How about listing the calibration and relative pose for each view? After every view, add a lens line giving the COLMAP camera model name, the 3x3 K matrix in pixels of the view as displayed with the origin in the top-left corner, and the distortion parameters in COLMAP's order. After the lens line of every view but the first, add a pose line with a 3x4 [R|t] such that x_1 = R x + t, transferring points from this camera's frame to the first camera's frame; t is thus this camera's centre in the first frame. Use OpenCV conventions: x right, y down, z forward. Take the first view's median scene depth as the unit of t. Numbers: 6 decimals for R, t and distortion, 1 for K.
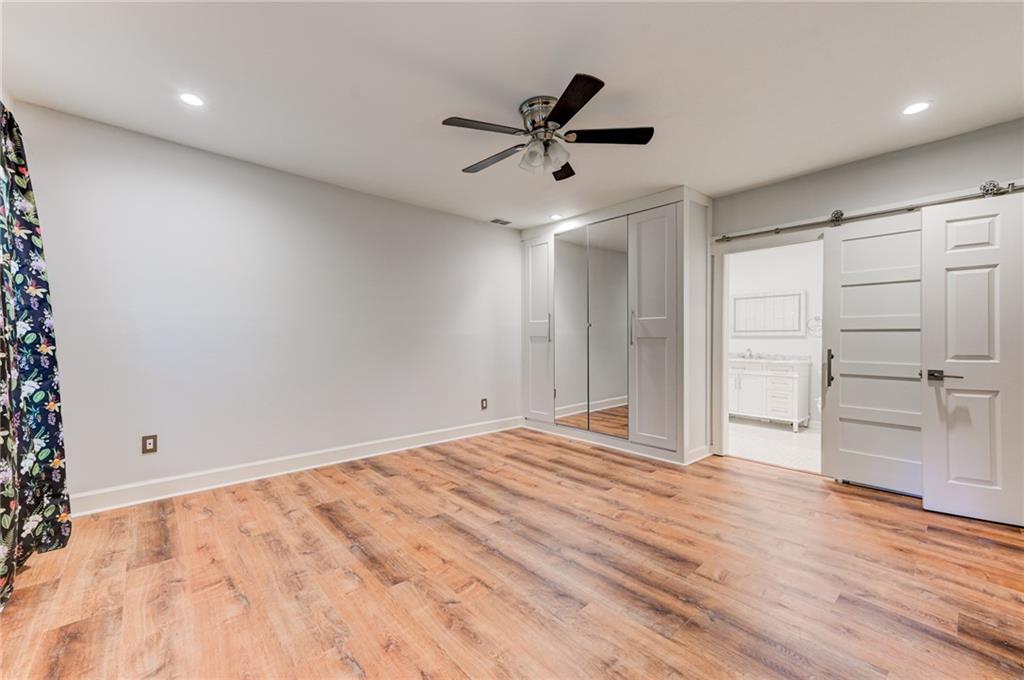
lens RADIAL K [[411.7, 0, 508.6], [0, 411.7, 338.9], [0, 0, 1]] dist [0.019598, 0.002903]
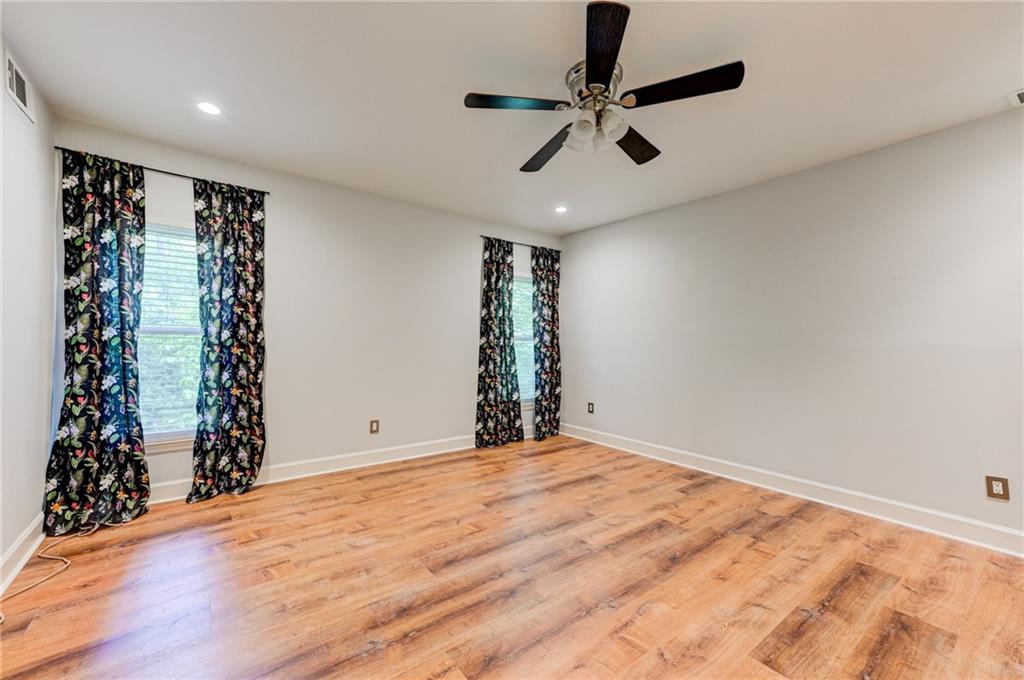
lens RADIAL K [[411.7, 0, 519.5], [0, 411.7, 340.9], [0, 0, 1]] dist [0.019598, 0.002903]
pose [[-0.067268, -0.006674, -0.997713, 0.756961], [-0.016840, 0.999843, -0.005553, -0.006091], [0.997593, 0.016428, -0.067370, 0.742802]]
